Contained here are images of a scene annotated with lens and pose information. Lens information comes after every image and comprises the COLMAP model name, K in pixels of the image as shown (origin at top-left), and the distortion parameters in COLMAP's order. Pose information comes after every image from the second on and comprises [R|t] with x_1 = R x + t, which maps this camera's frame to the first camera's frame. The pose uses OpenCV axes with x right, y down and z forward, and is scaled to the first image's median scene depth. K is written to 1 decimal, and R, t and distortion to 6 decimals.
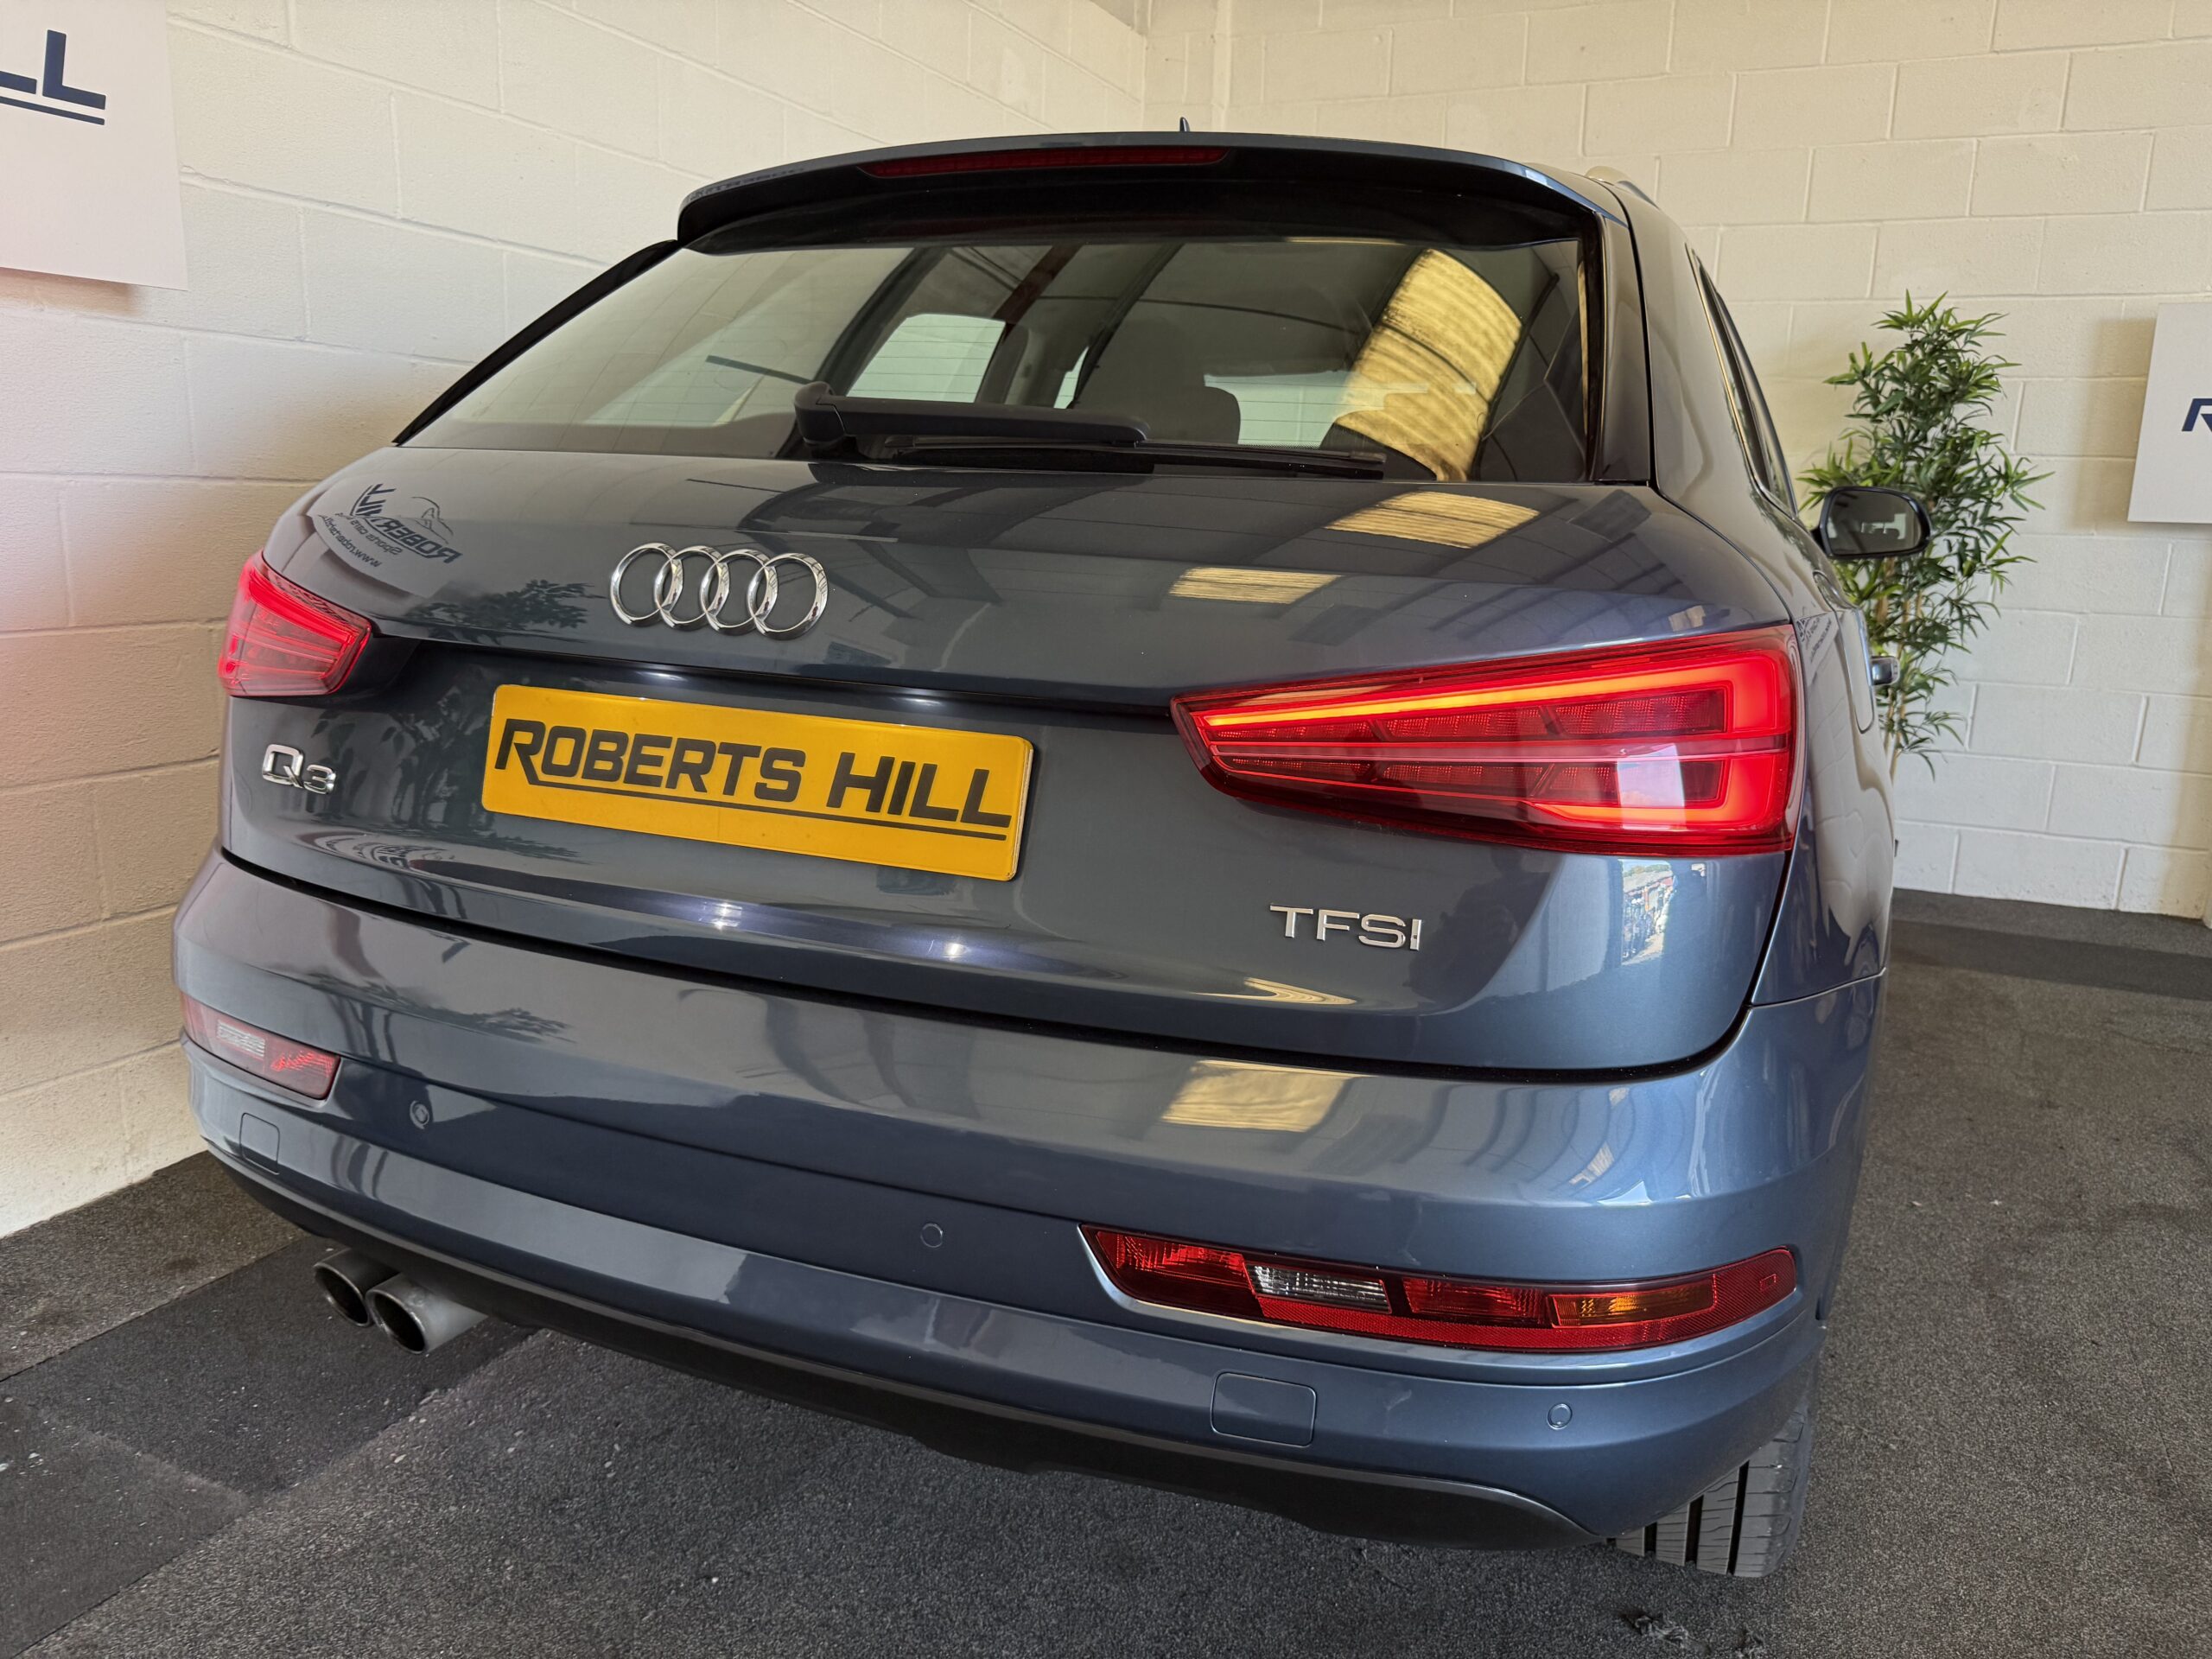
lens RADIAL K [[1631.7, 0, 1106.0], [0, 1631.7, 829.5], [0, 0, 1]] dist [0.026144, -0.060784]
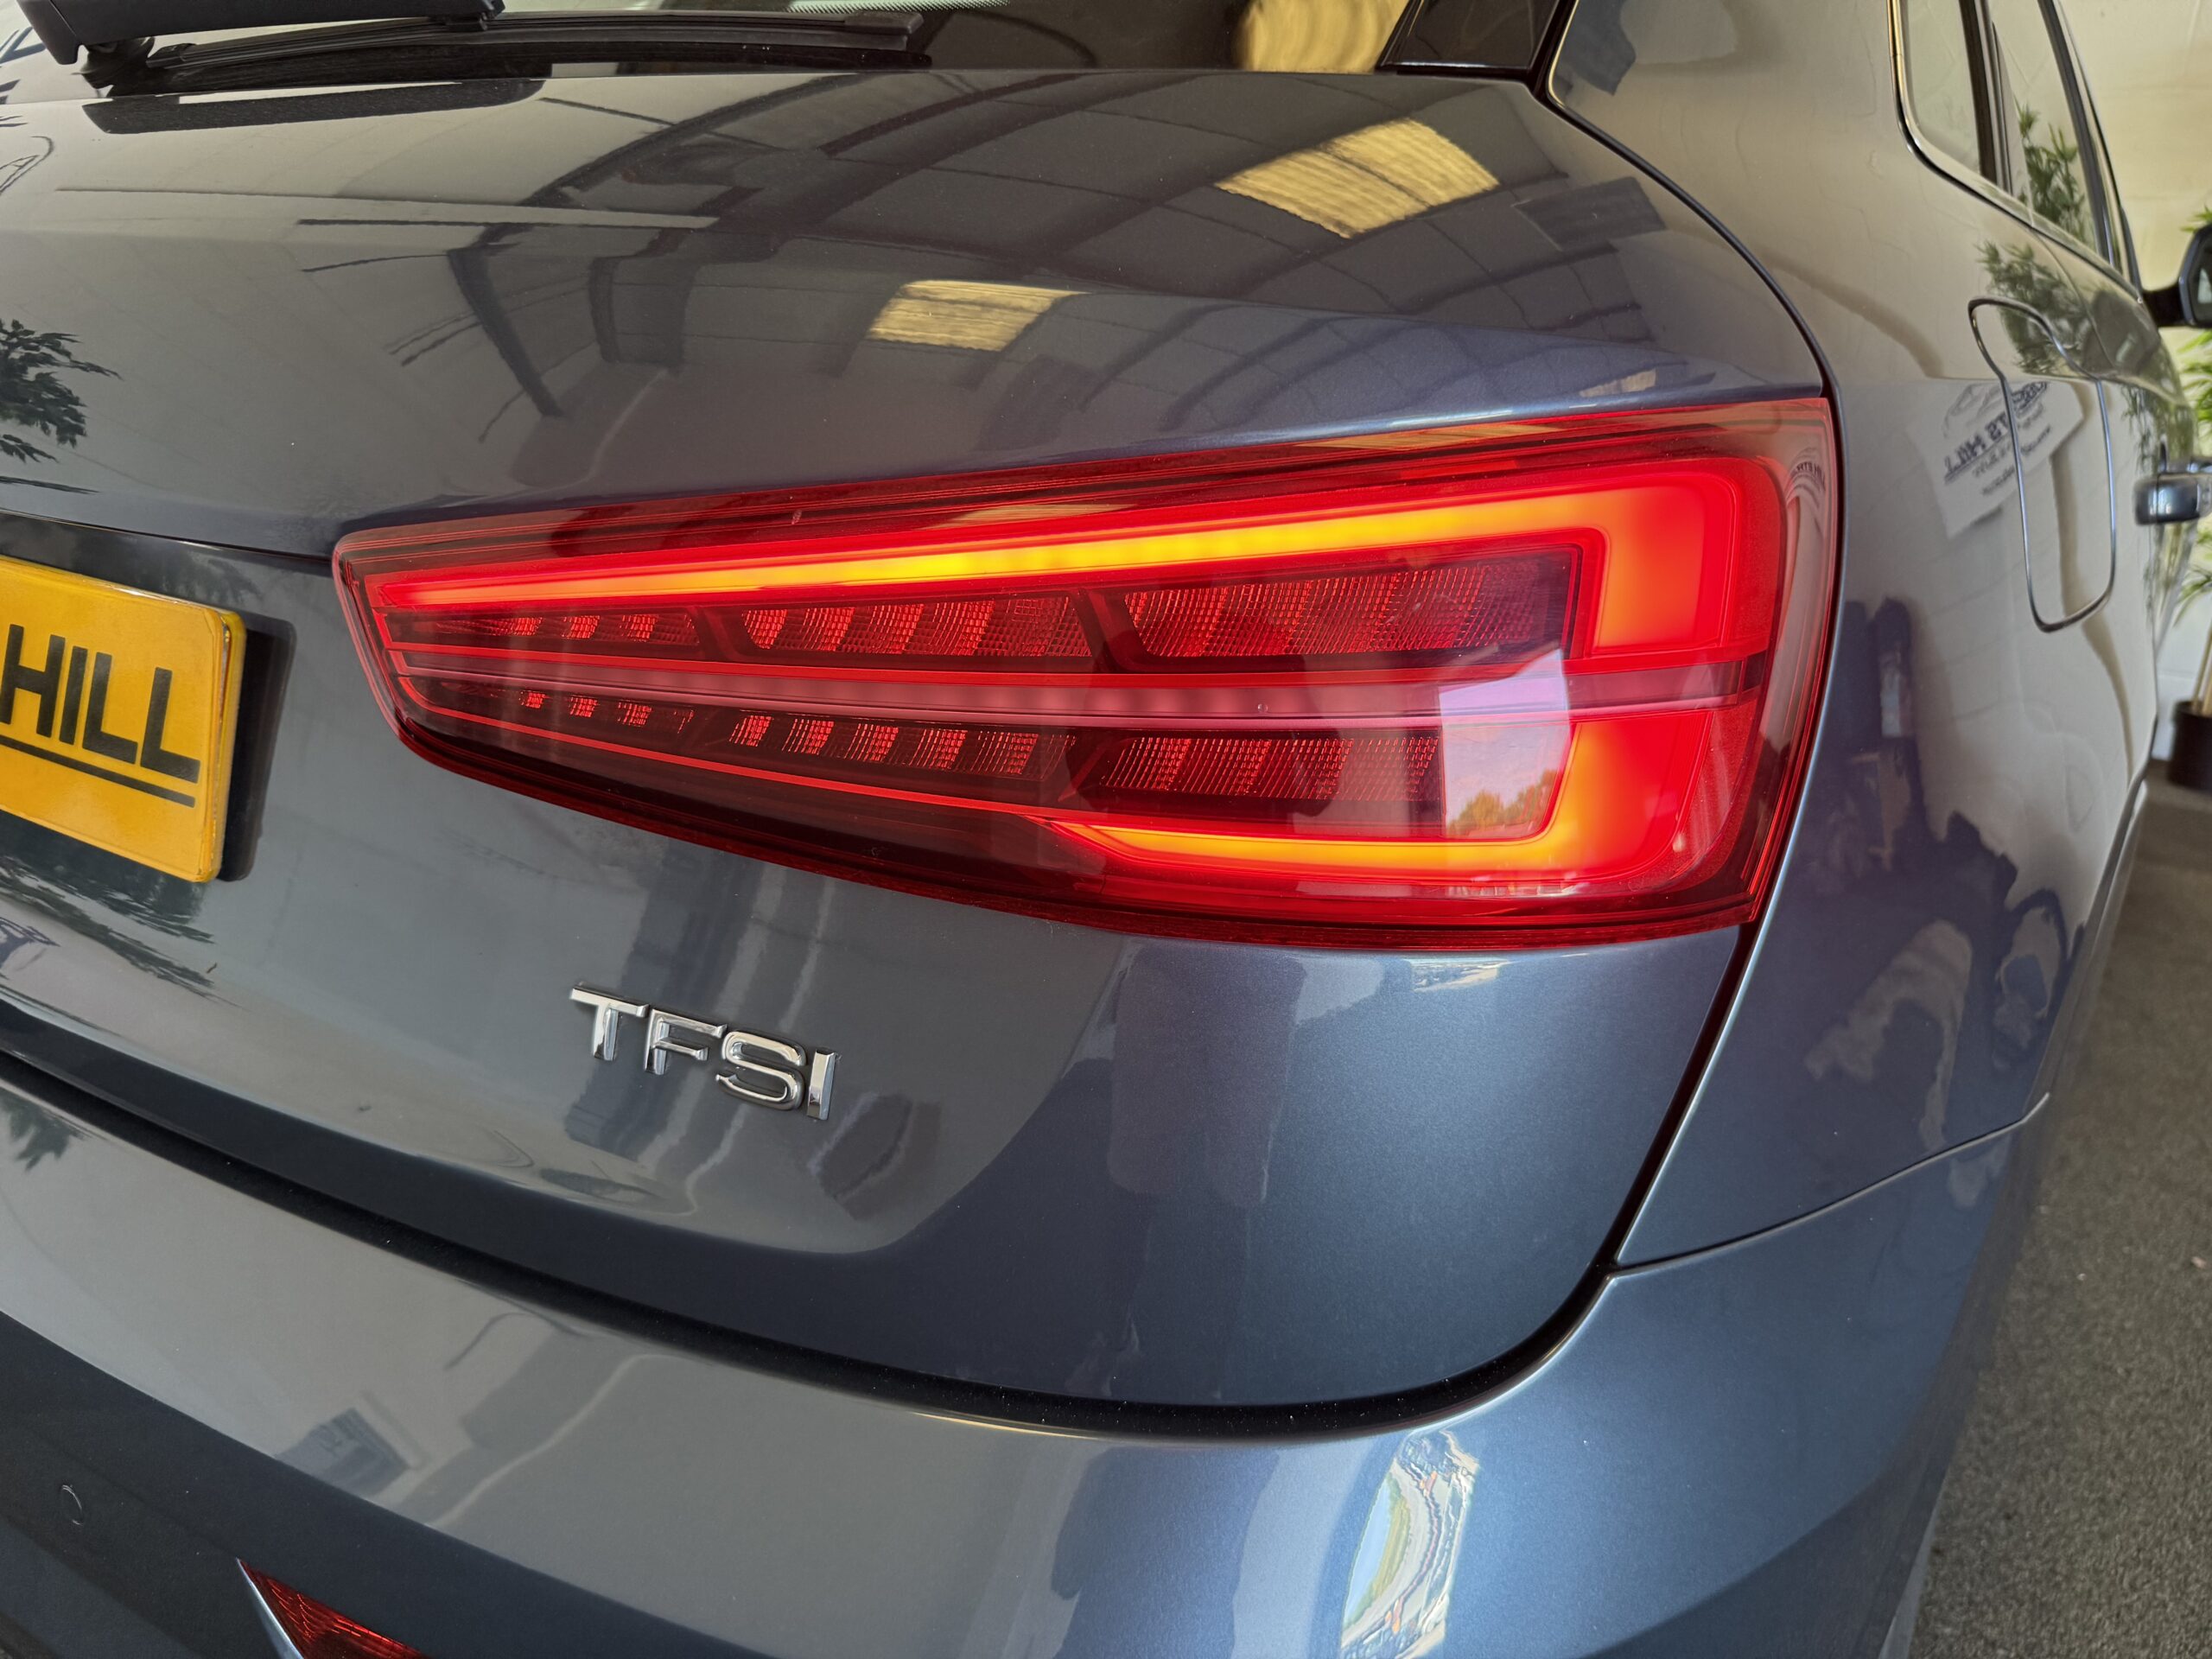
lens RADIAL K [[1718.8, 0, 1106.0], [0, 1718.8, 829.5], [0, 0, 1]] dist [-0.117164, 0.090659]
pose [[0.982793, 0.051443, -0.177401, 0.317265], [-0.028598, 0.991232, 0.129004, -0.062950], [0.182482, -0.121711, 0.975647, 0.513766]]
